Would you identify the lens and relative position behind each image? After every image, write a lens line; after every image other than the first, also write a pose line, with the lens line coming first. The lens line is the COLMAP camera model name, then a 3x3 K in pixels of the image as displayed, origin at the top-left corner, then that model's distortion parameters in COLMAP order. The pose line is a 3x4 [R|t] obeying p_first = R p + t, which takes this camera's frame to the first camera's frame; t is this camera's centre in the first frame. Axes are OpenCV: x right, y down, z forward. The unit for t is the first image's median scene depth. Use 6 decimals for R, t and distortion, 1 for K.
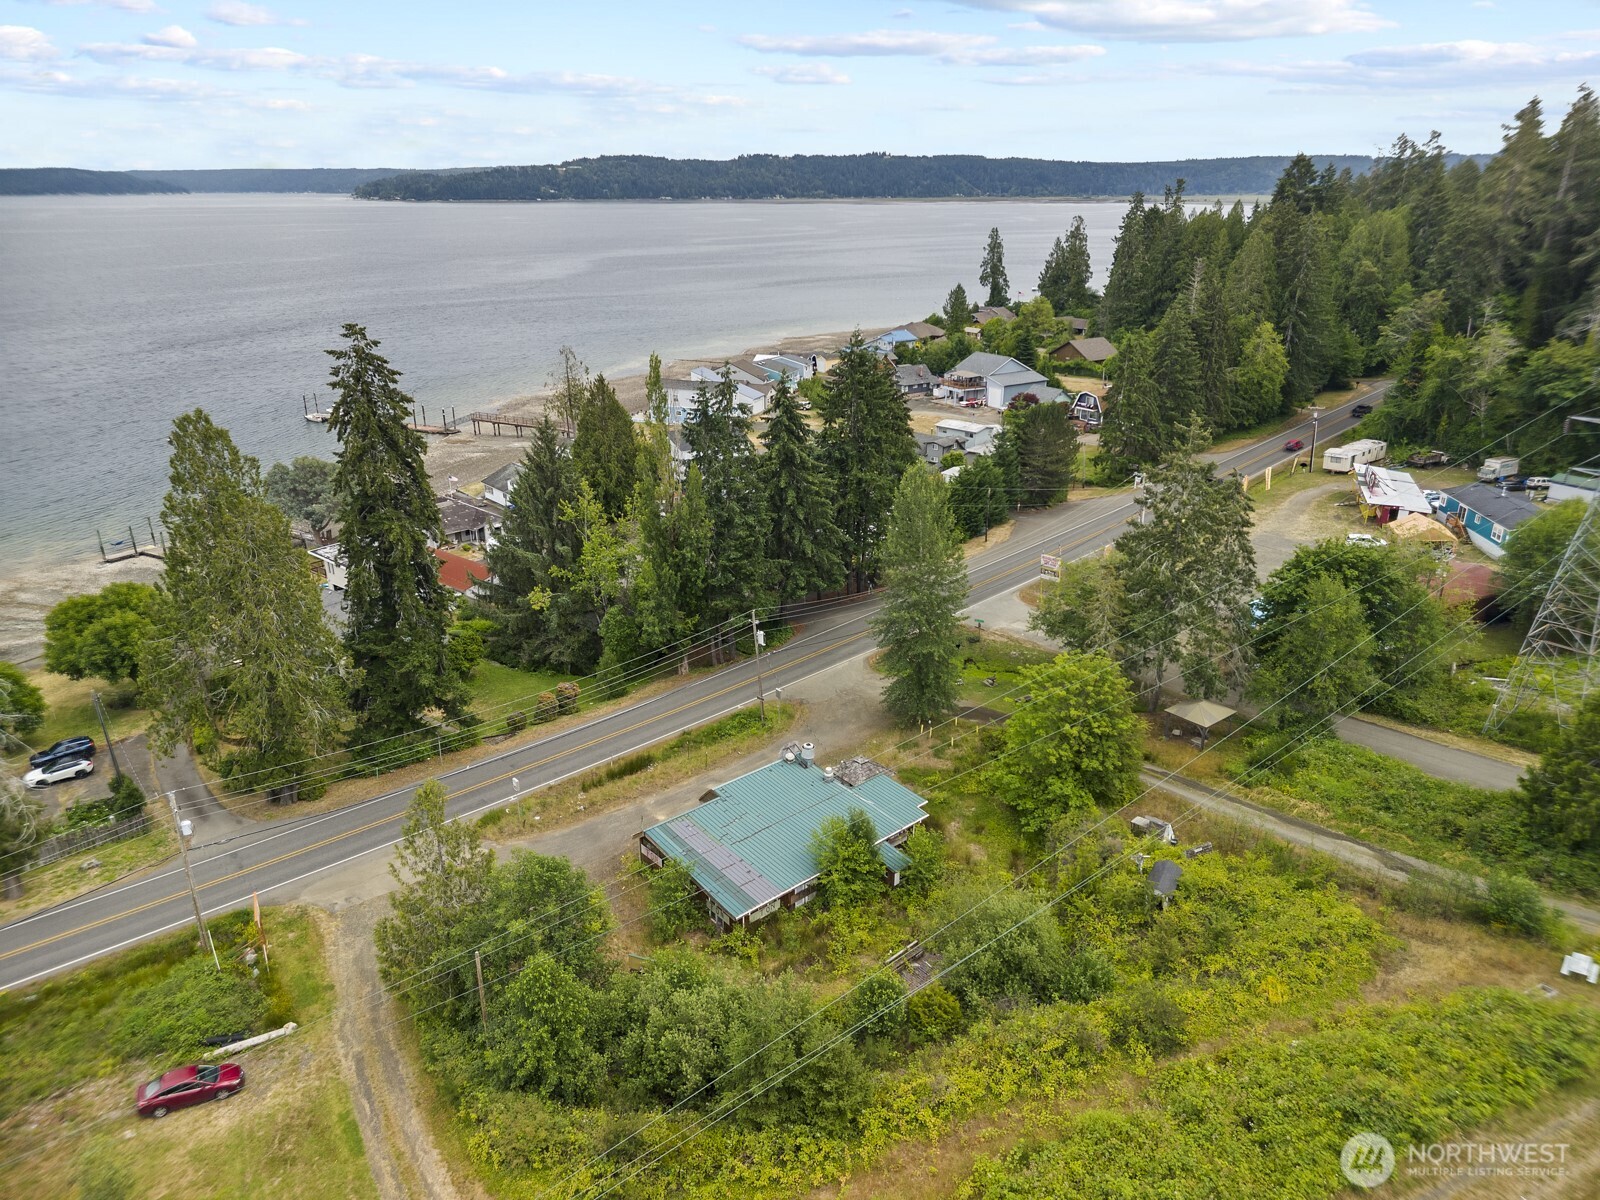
lens RADIAL K [[1087.2, 0, 800.0], [0, 1087.2, 553.5], [0, 0, 1]] dist [0.042782, -0.027144]
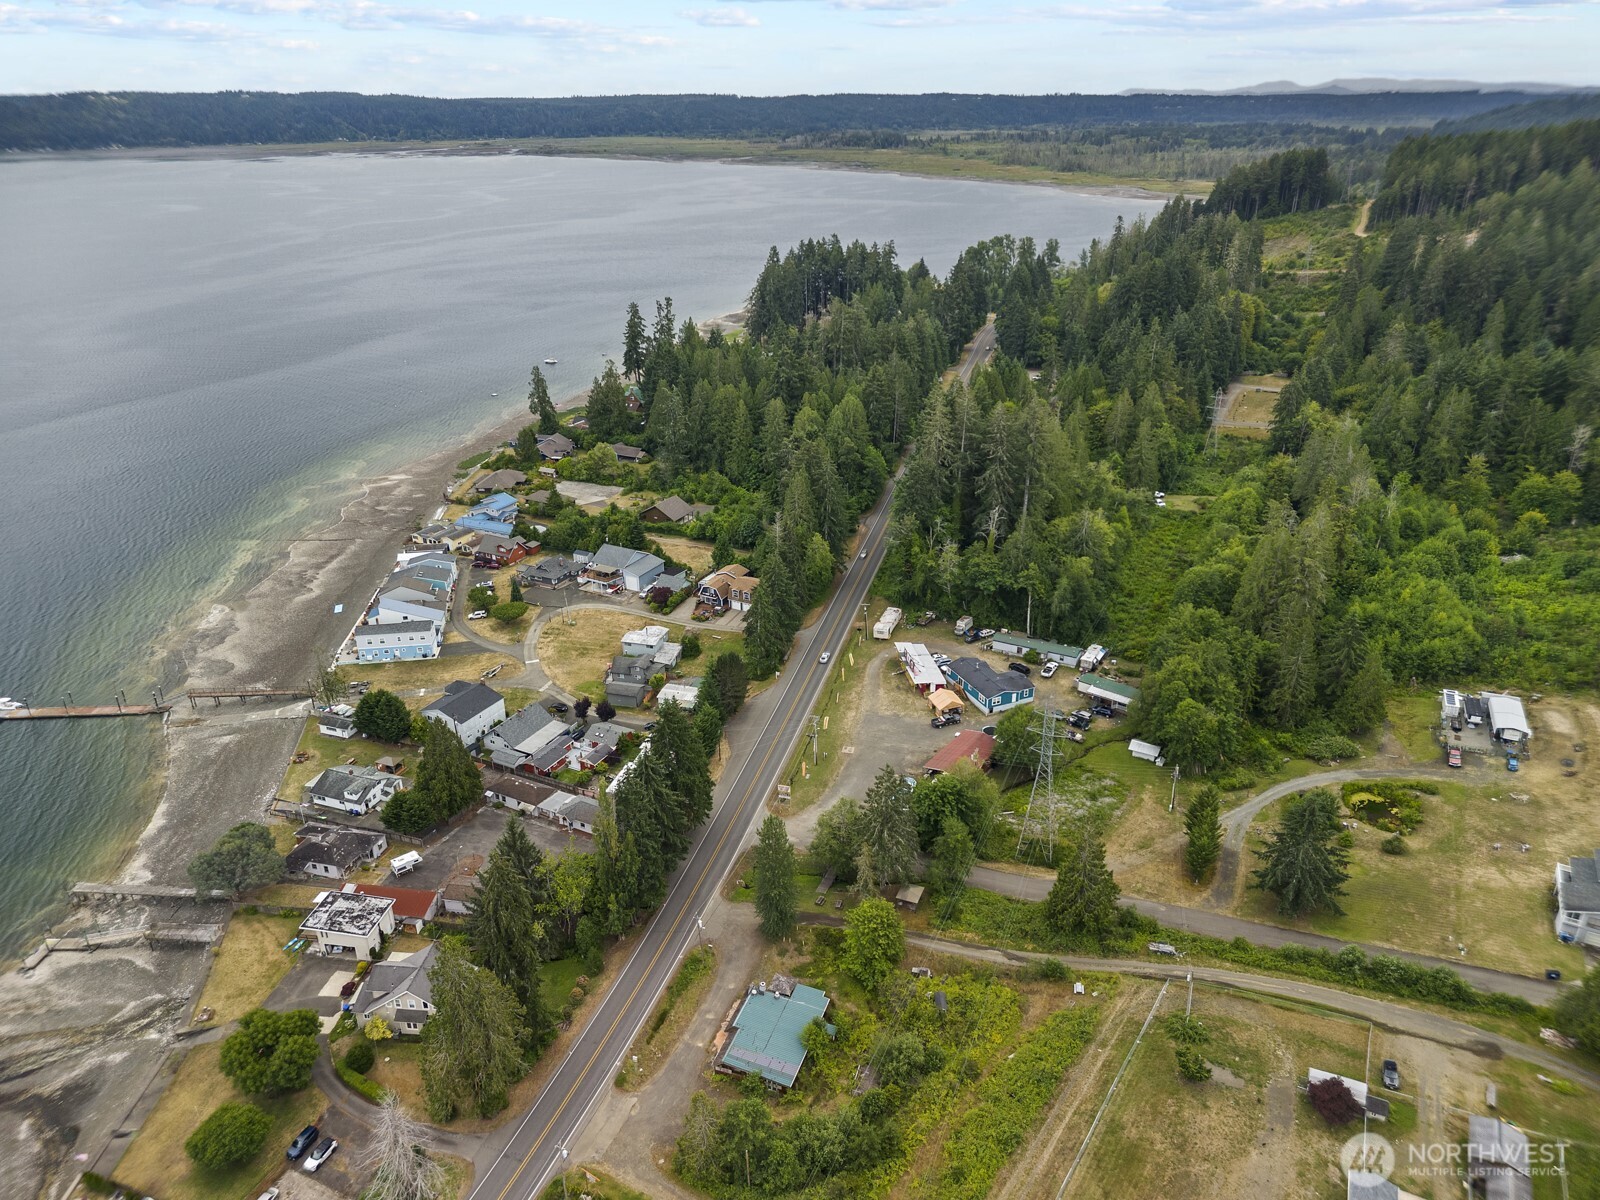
lens RADIAL K [[1087.2, 0, 800.0], [0, 1087.2, 553.5], [0, 0, 1]] dist [0.042782, -0.027144]
pose [[0.876594, -0.184631, 0.444403, -0.643660], [0.170680, 0.982721, 0.071610, -0.694948], [-0.449946, 0.013077, 0.892960, -0.804172]]
